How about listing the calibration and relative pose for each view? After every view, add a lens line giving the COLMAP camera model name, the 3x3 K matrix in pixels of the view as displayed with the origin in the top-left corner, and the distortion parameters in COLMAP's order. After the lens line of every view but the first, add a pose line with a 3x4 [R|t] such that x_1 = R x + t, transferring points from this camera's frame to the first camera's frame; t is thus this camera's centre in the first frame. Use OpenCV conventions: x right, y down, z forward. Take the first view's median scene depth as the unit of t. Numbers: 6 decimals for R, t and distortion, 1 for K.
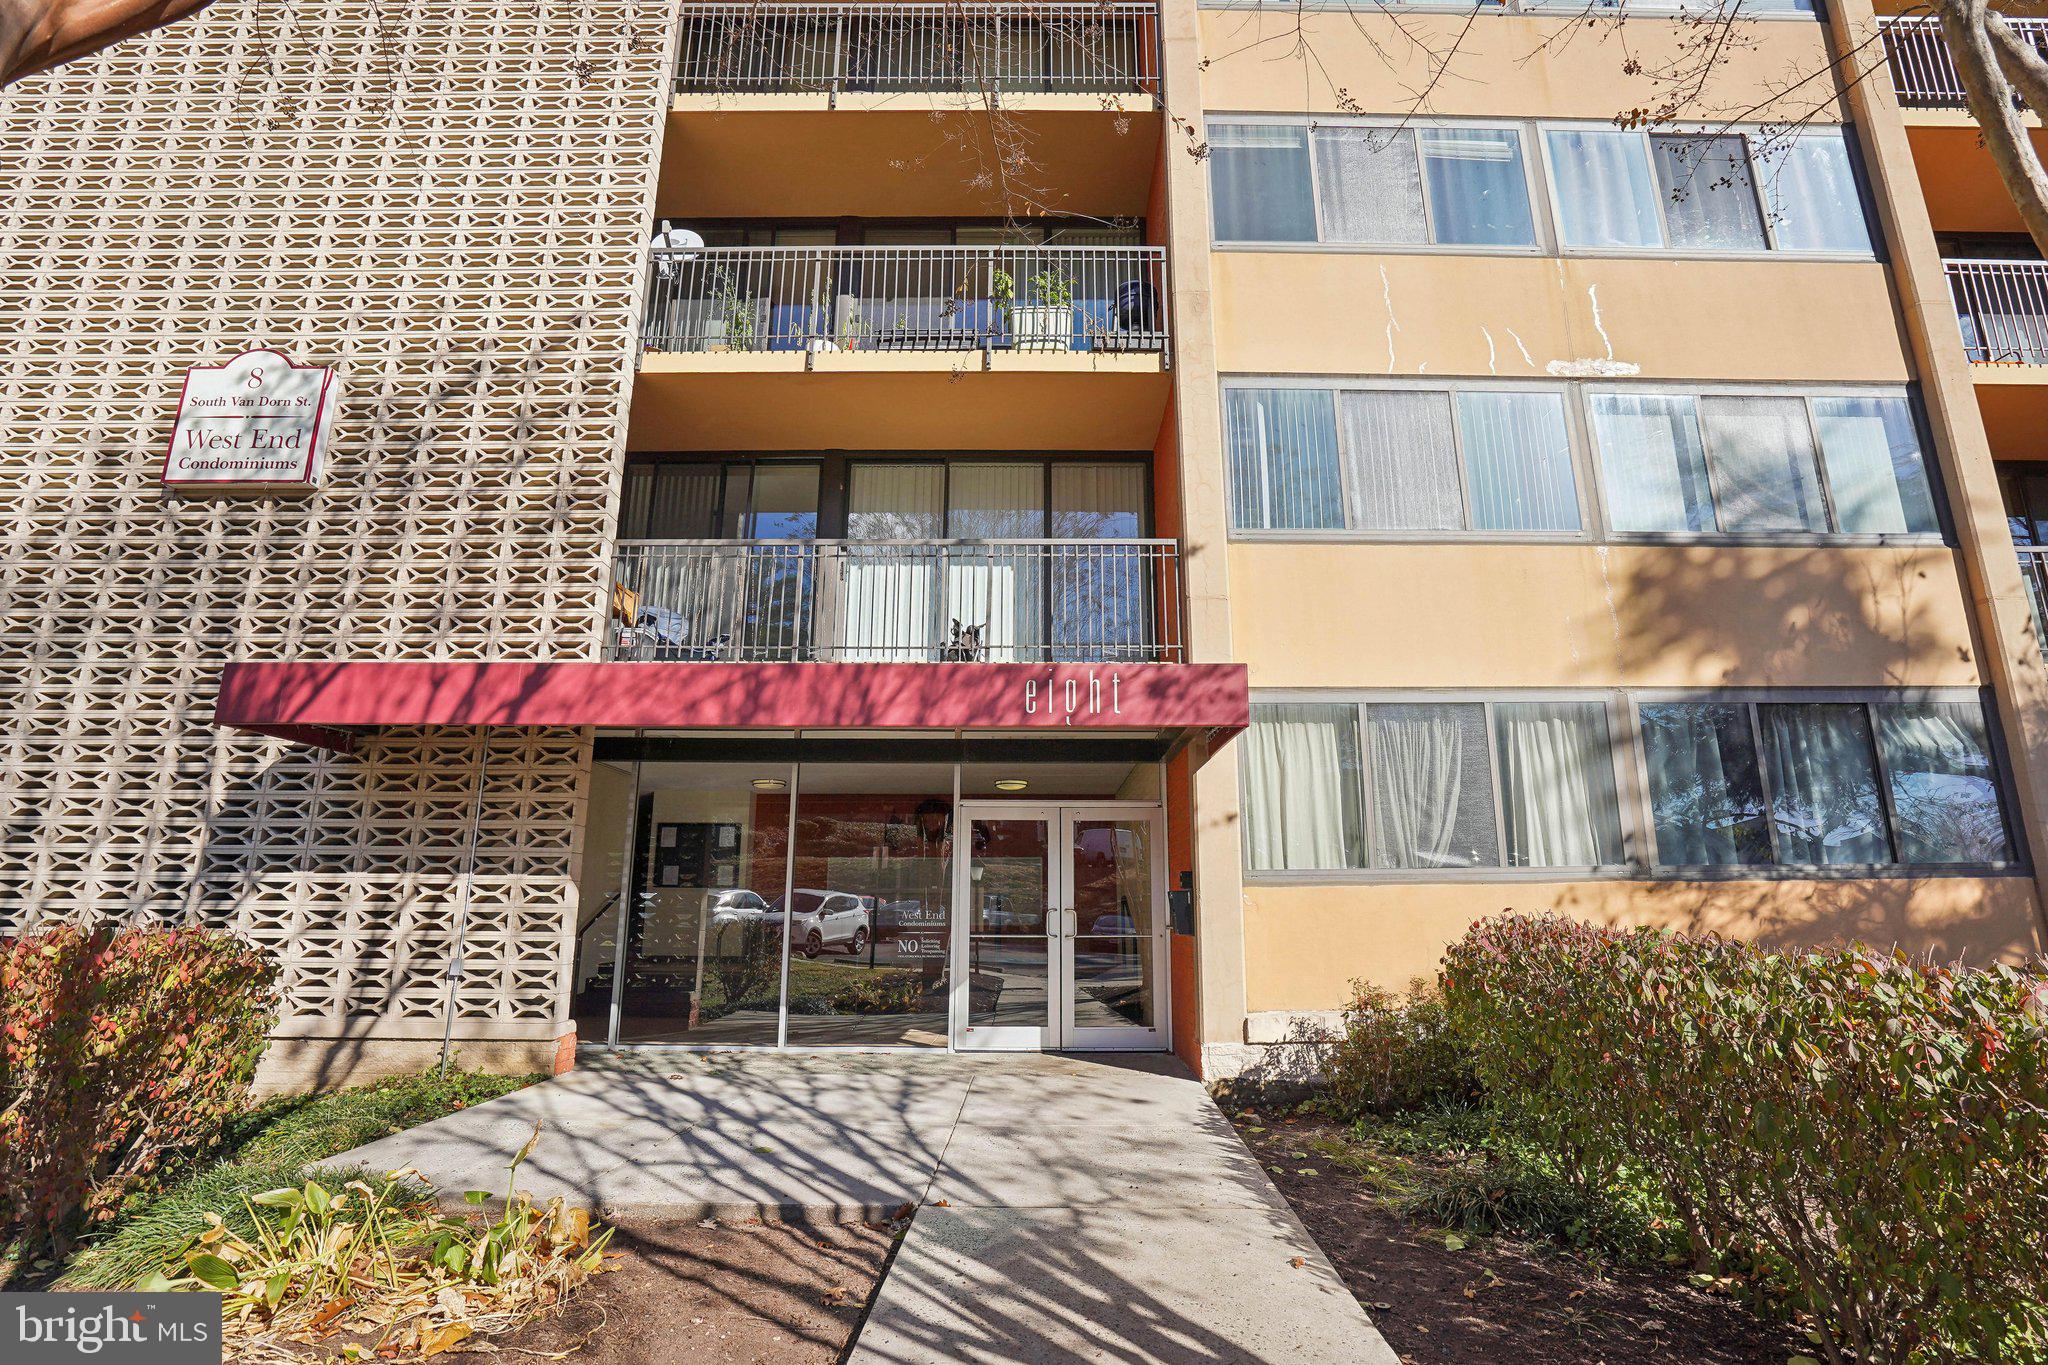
lens RADIAL K [[971.4, 0, 1038.0], [0, 971.4, 669.7], [0, 0, 1]] dist [-0.062356, 0.025394]
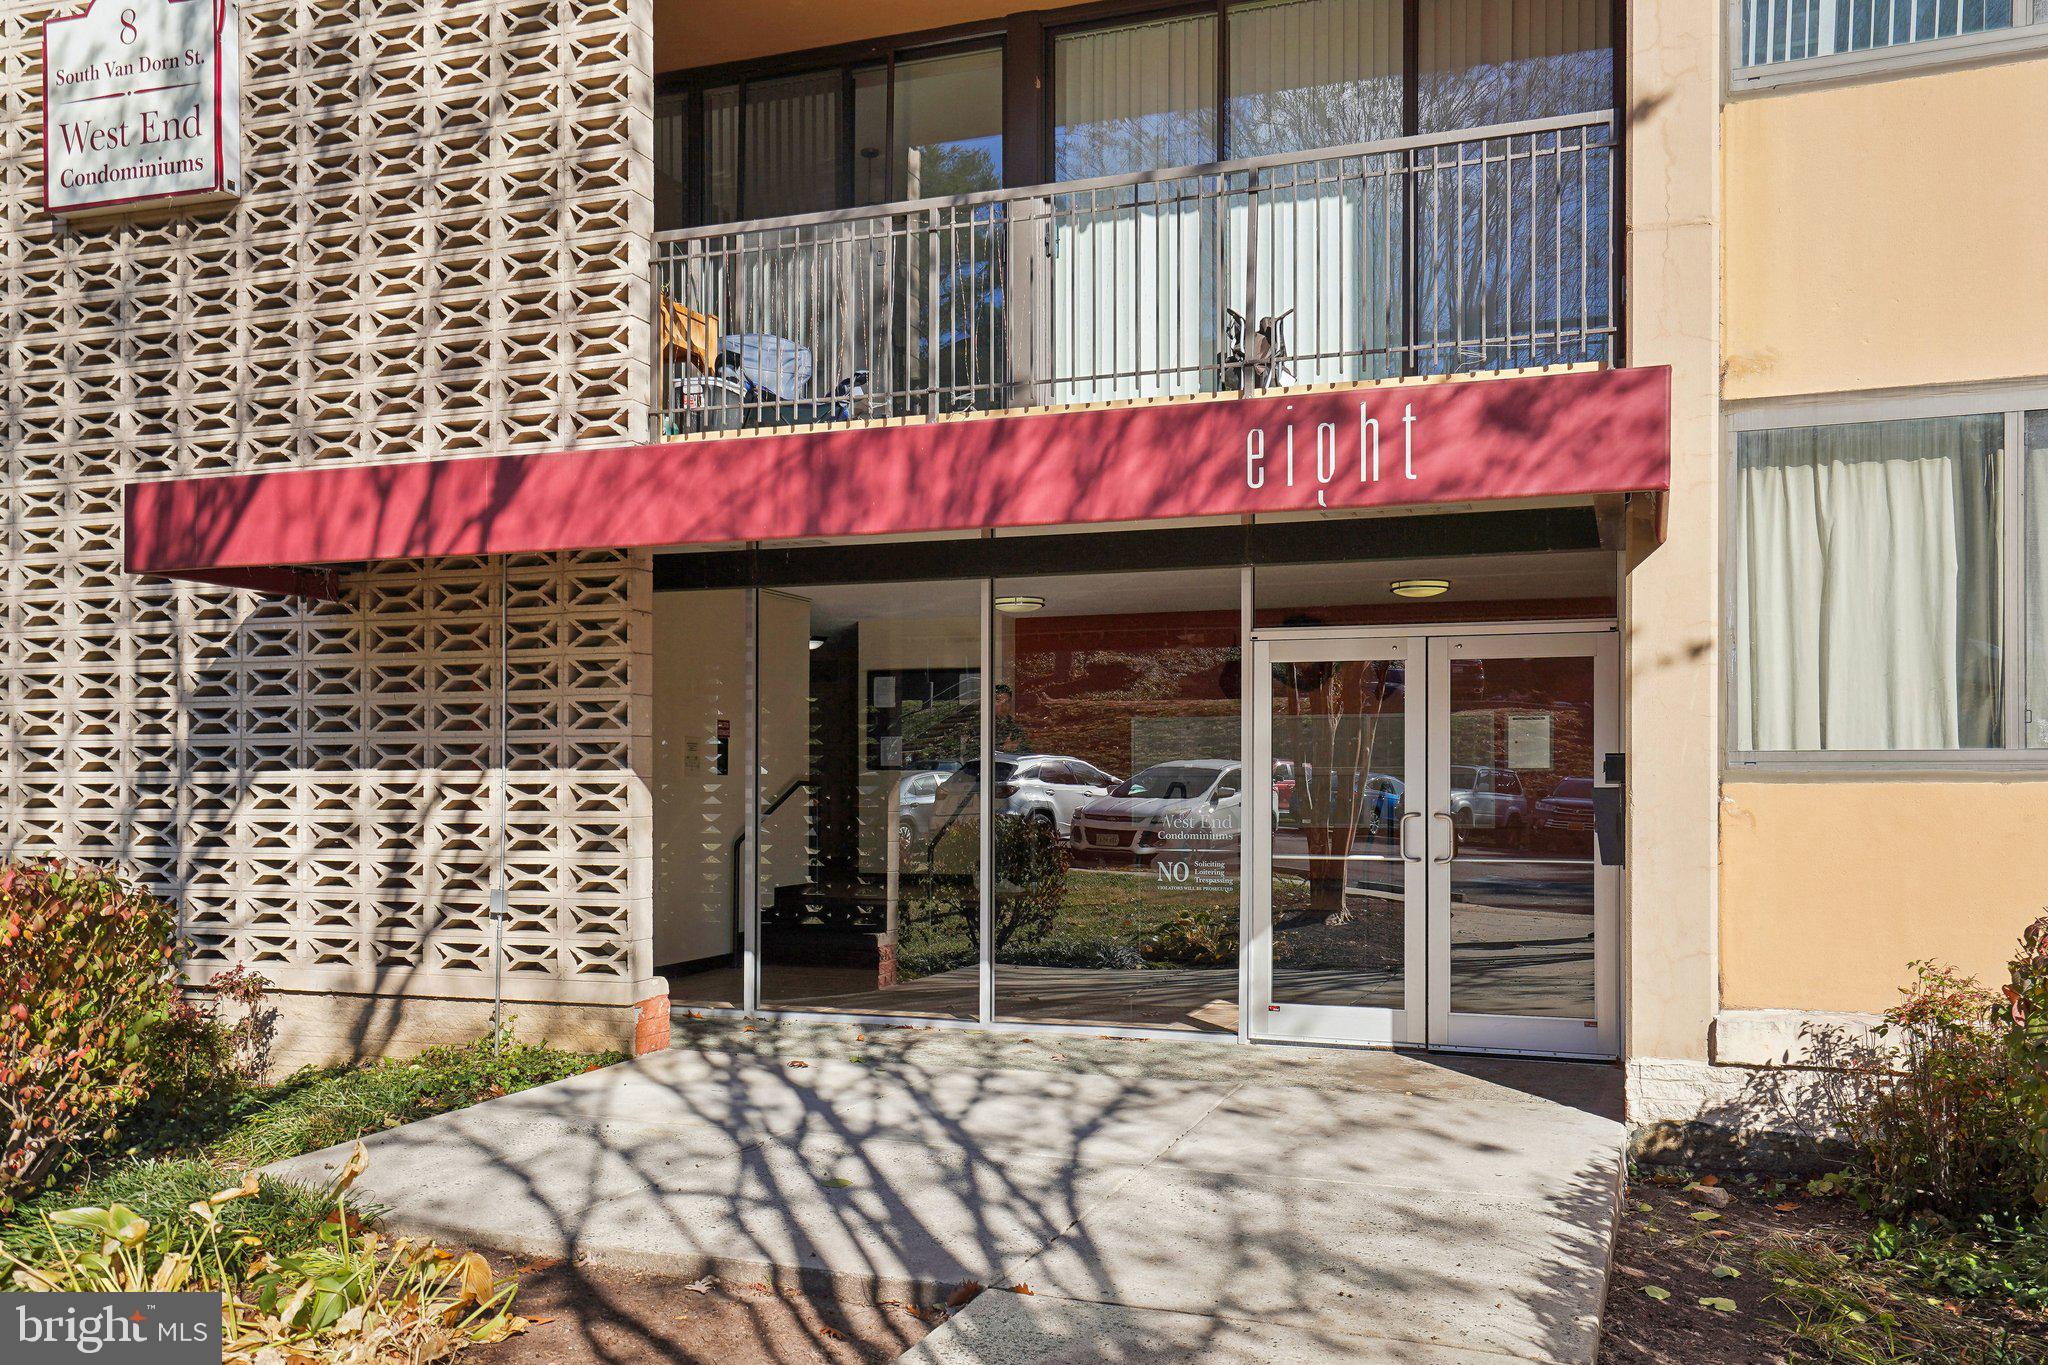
lens RADIAL K [[1650.7, 0, 1024.3], [0, 1650.7, 756.7], [0, 0, 1]] dist [0.019954, 0.016554]
pose [[0.941685, -0.005502, -0.336452, 0.155467], [0.079870, 0.974948, 0.207601, -0.010816], [0.326881, -0.222367, 0.918533, 0.033341]]
